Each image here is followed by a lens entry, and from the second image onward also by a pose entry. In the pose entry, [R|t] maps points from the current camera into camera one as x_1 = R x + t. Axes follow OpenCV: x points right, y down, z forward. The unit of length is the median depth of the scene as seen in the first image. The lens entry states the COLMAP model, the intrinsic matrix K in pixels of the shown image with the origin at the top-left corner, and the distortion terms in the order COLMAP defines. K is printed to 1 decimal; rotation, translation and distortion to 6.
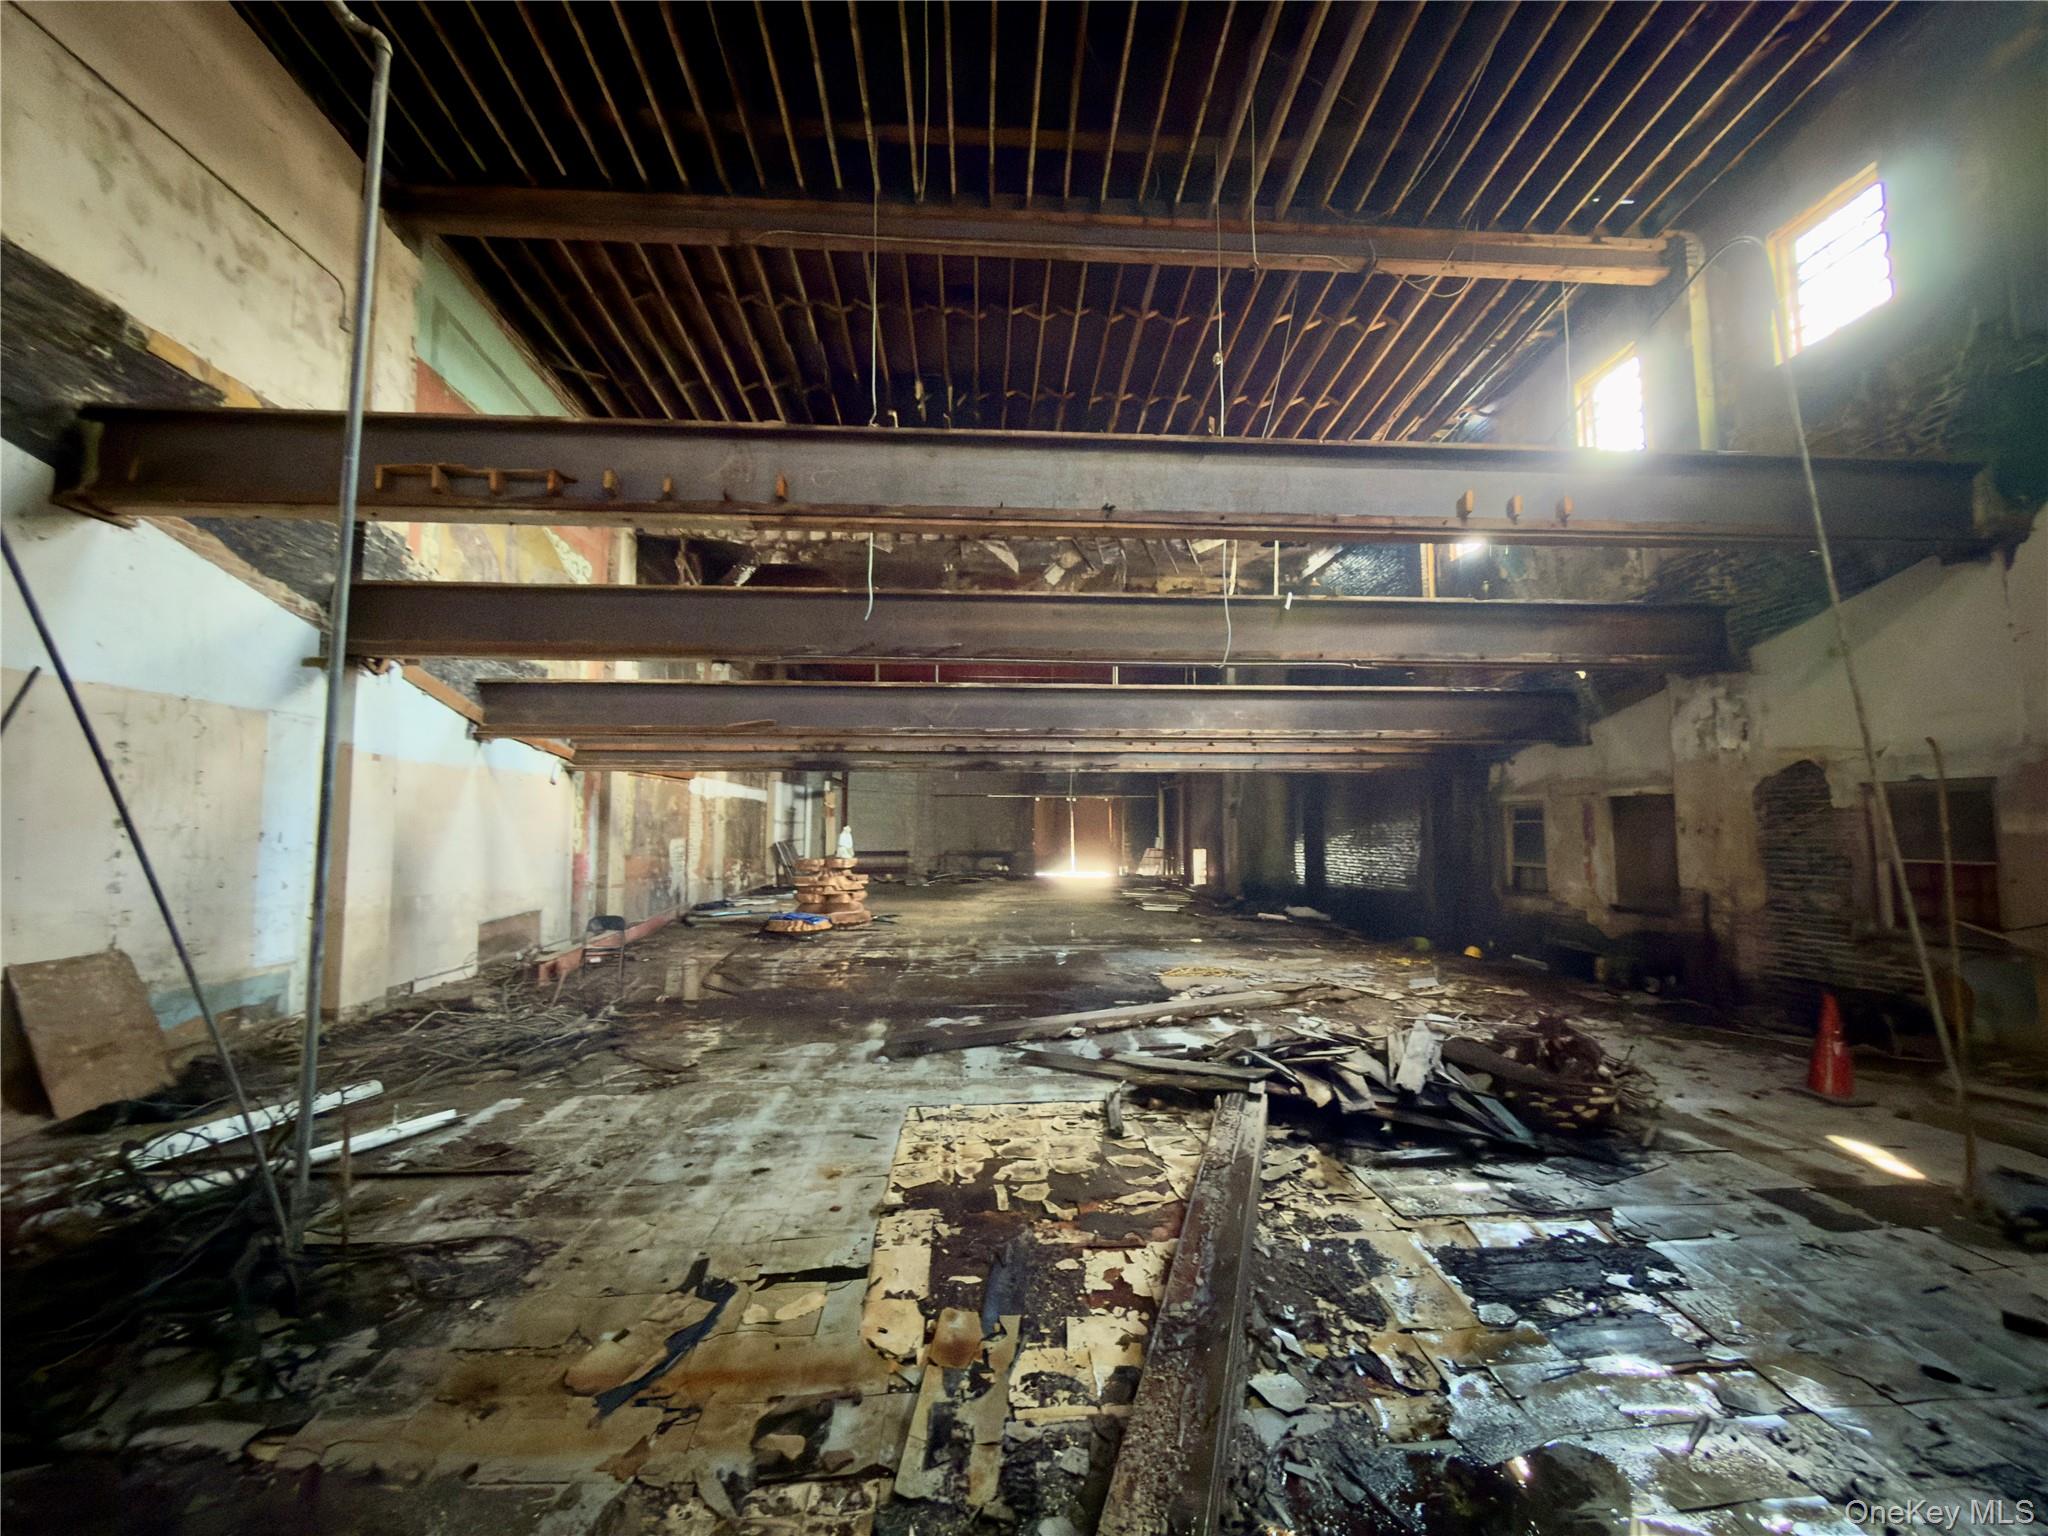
lens RADIAL K [[814.5, 0, 1021.9], [0, 814.5, 770.0], [0, 0, 1]] dist [0.000579, -0.000408]
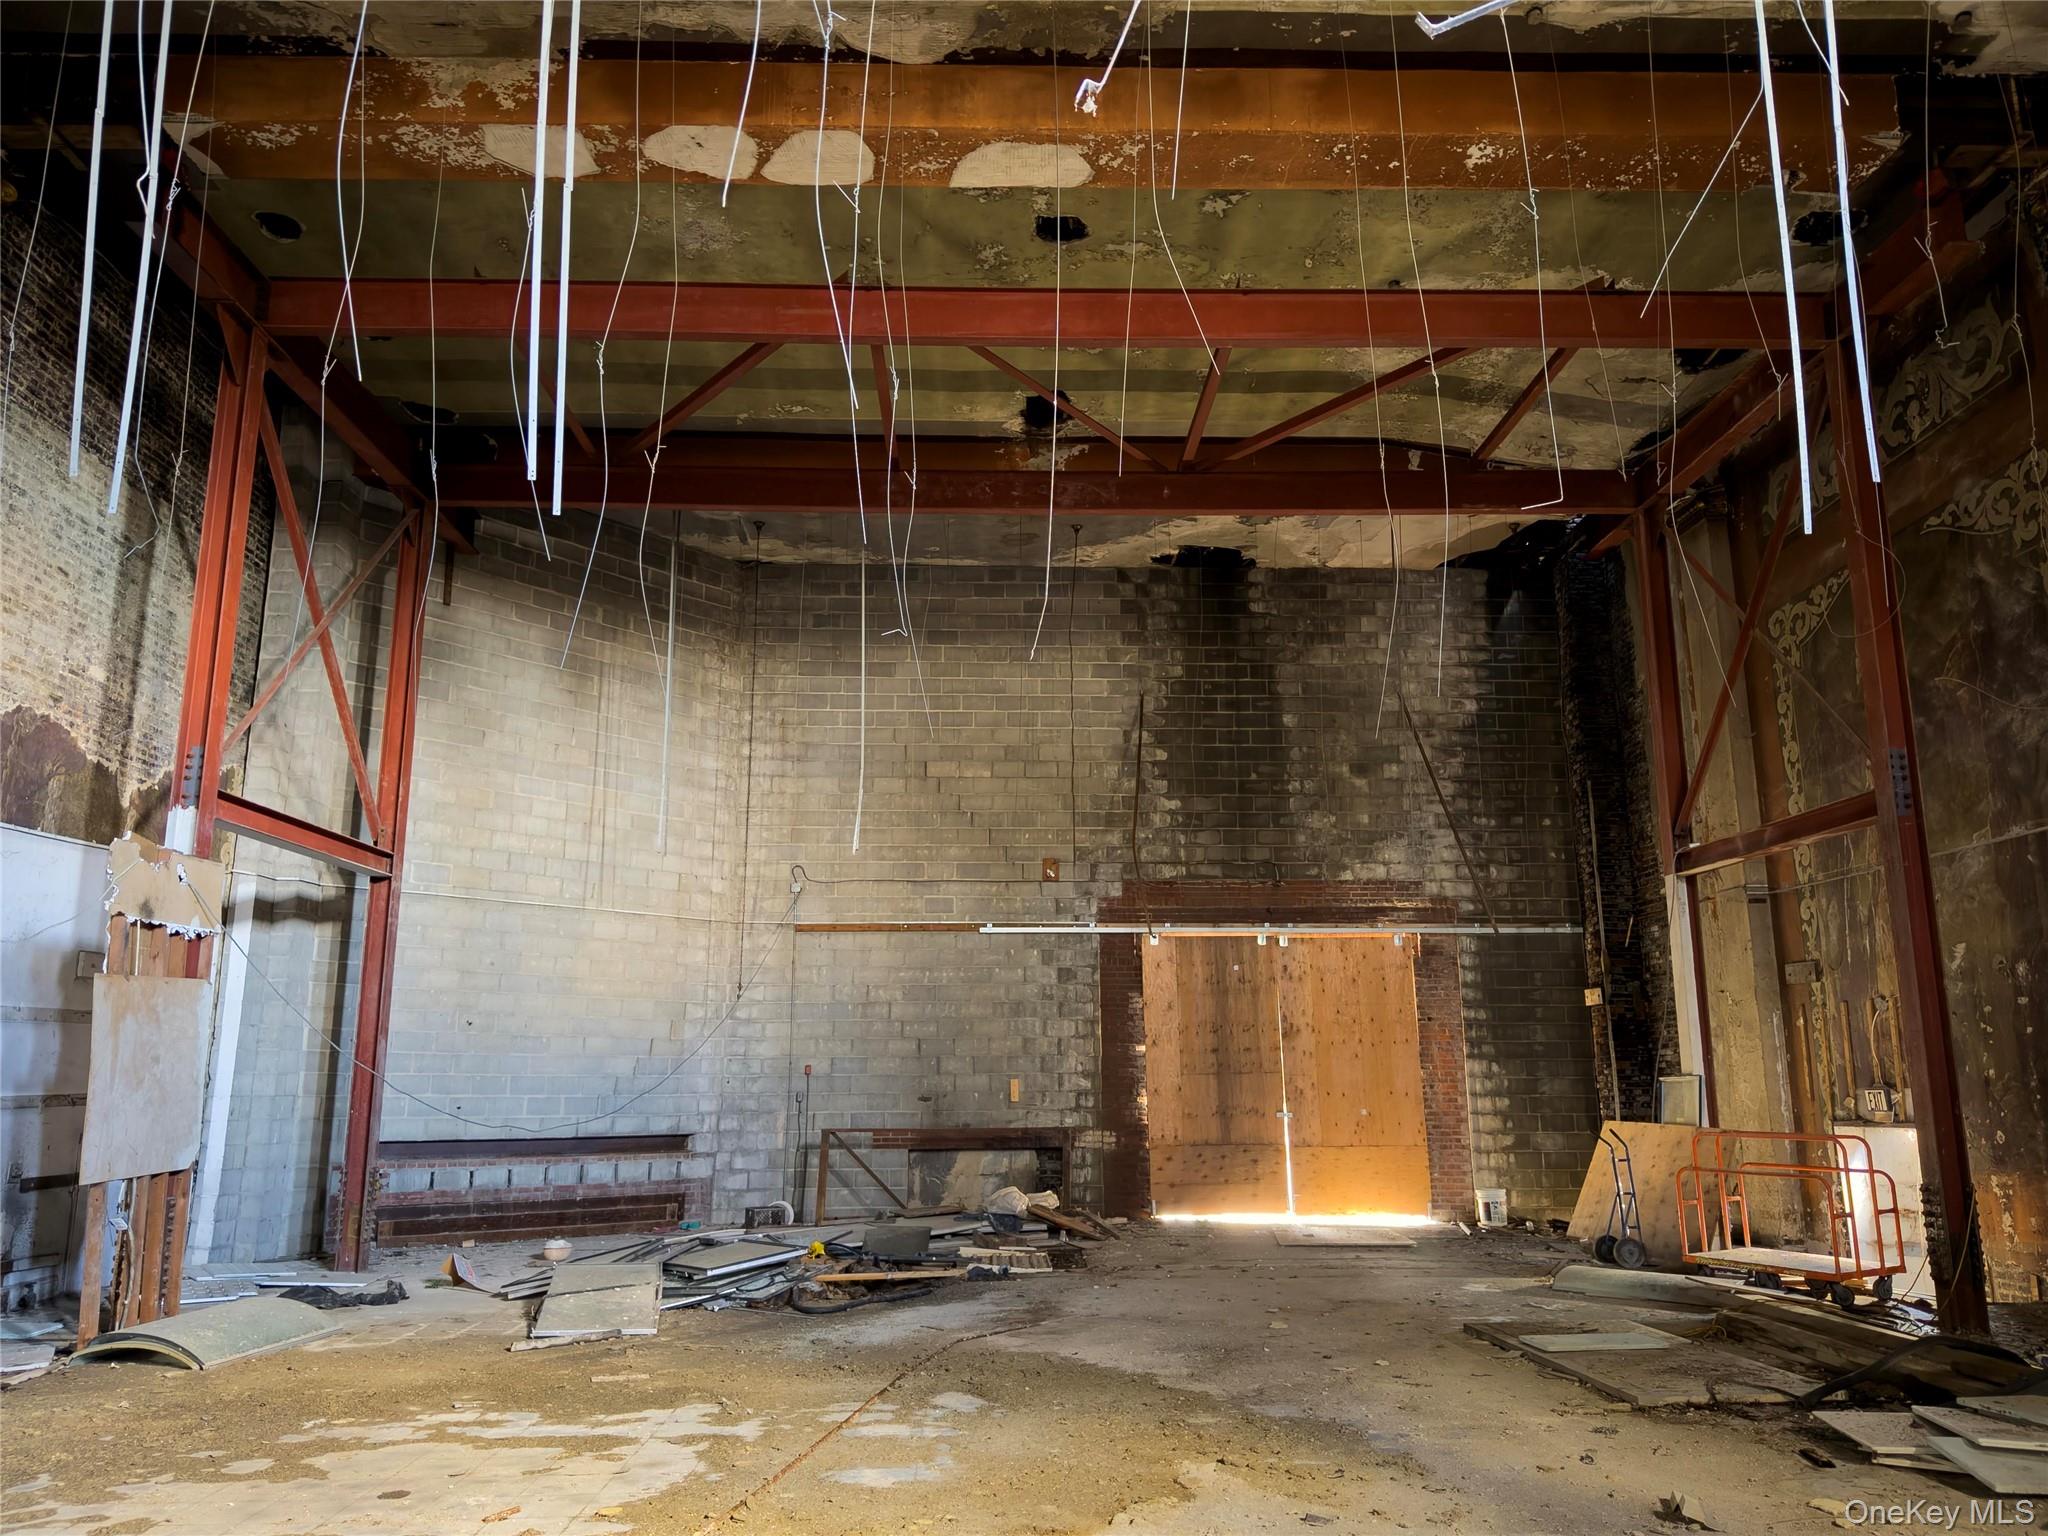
lens RADIAL K [[1337.7, 0, 1024.0], [0, 1337.7, 768.0], [0, 0, 1]] dist [-0.002330, -0.000626]
pose [[0.998320, -0.018467, -0.054914, 0.002218], [0.010147, 0.988923, -0.148082, 0.100715], [0.057040, 0.147276, 0.987449, 1.186404]]
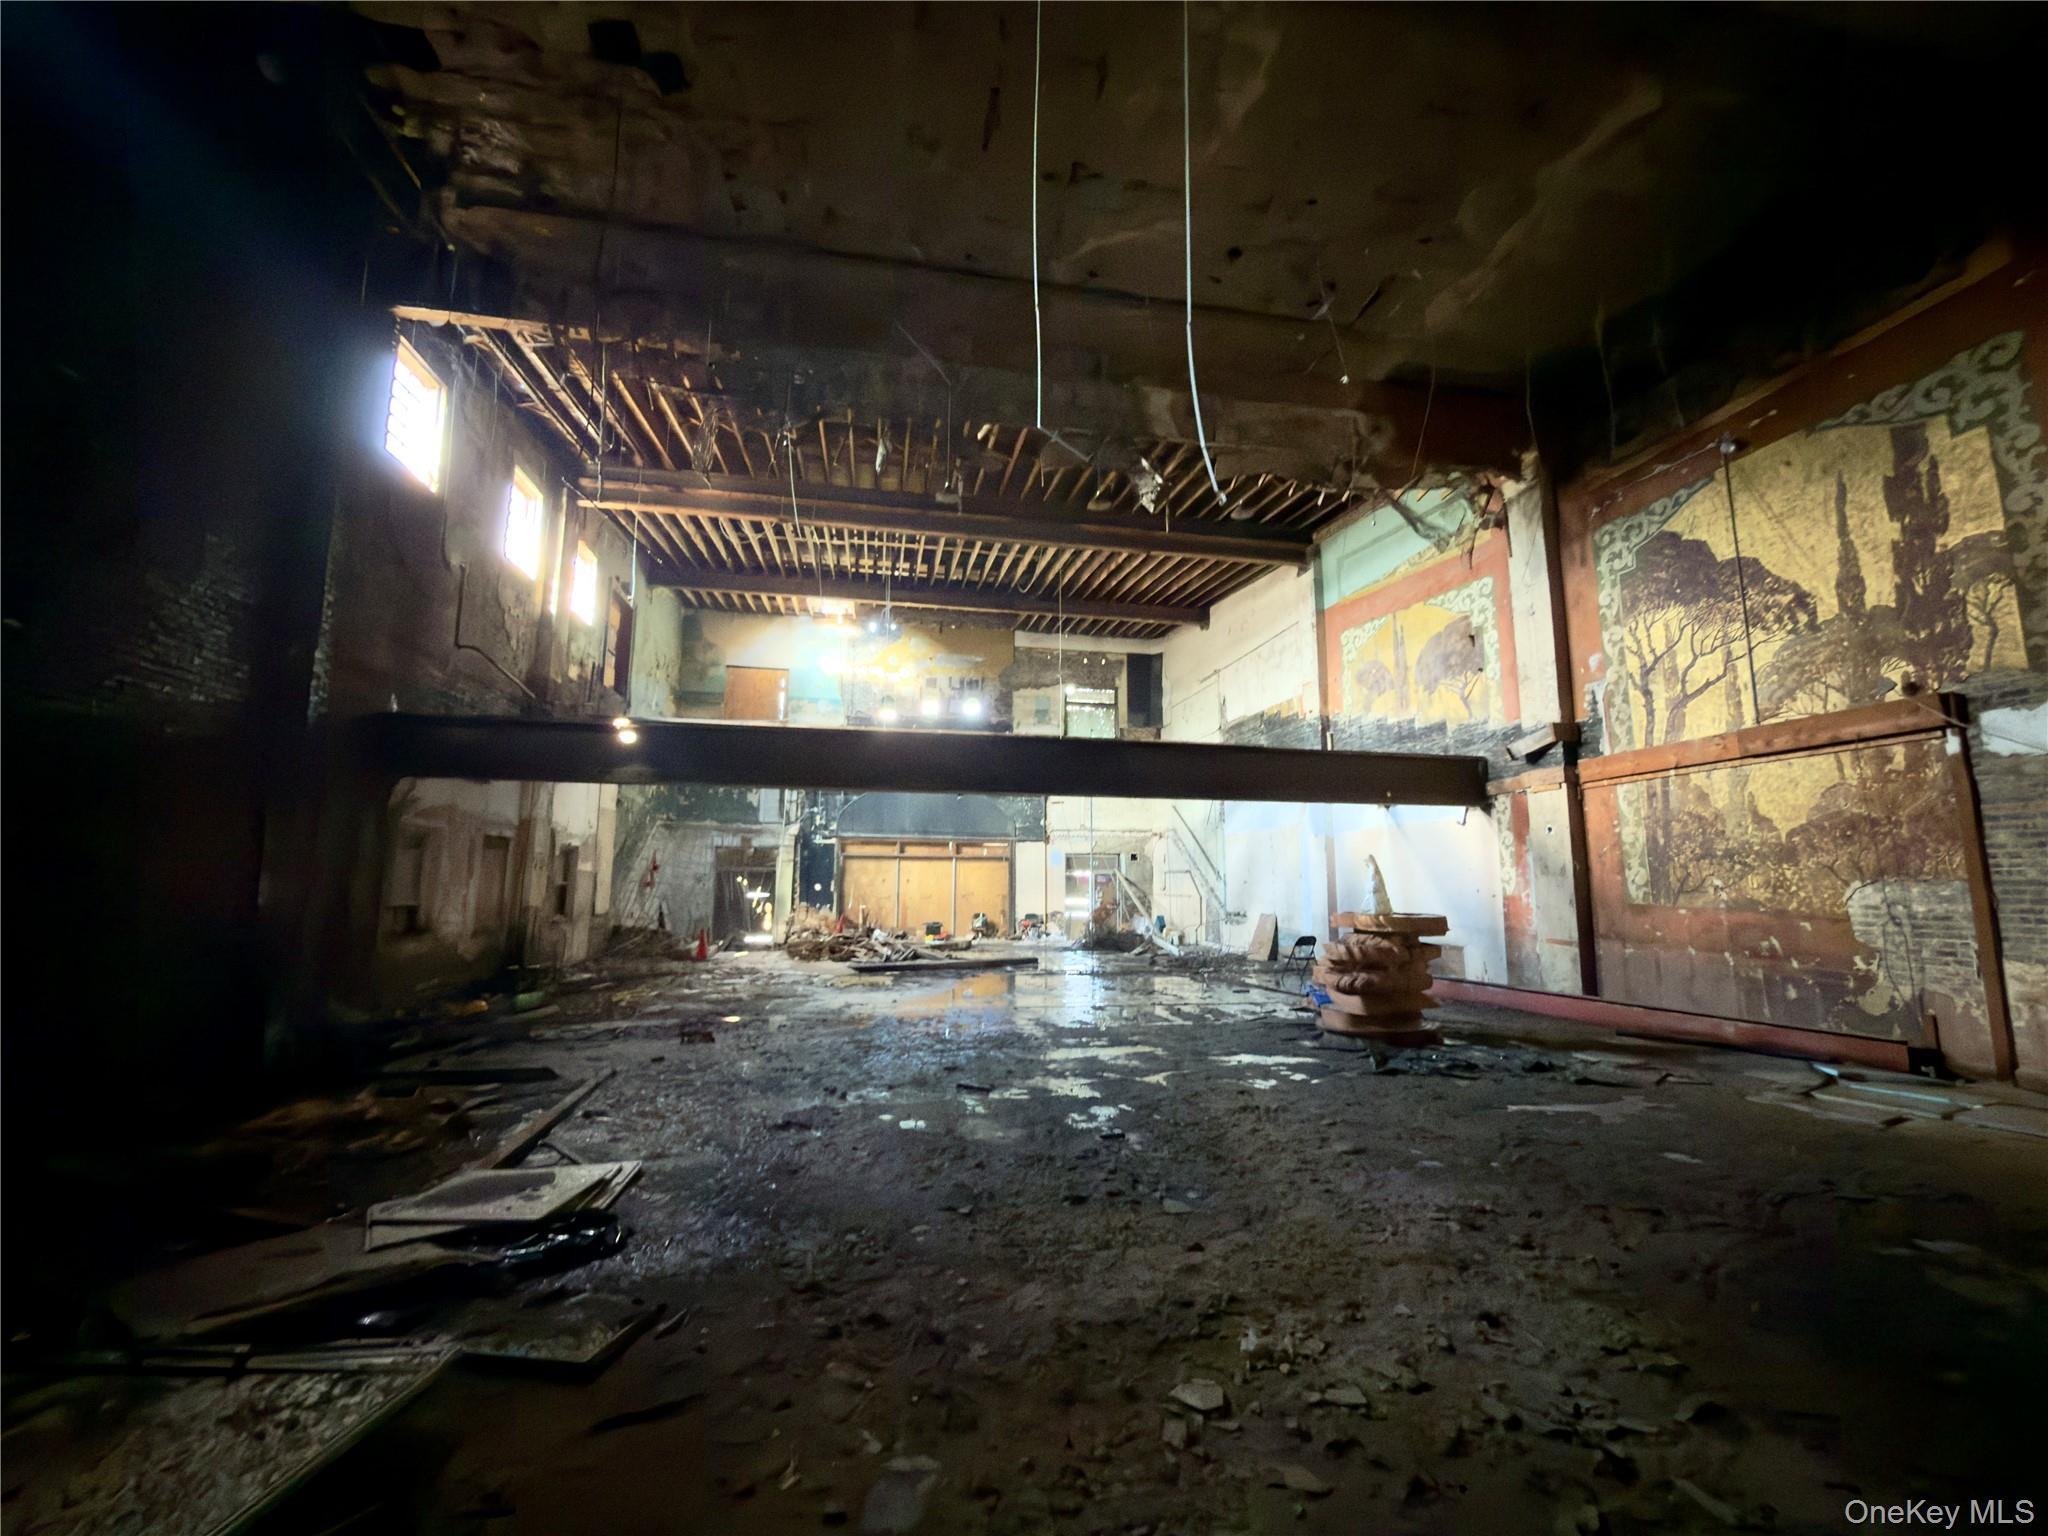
lens RADIAL K [[814.5, 0, 1021.9], [0, 814.5, 770.0], [0, 0, 1]] dist [0.000579, -0.000408]
pose [[-0.992081, -0.023398, -0.123404, 0.084186], [0.003378, 0.977170, -0.212430, 0.129102], [0.125557, -0.211165, -0.969353, 1.515123]]
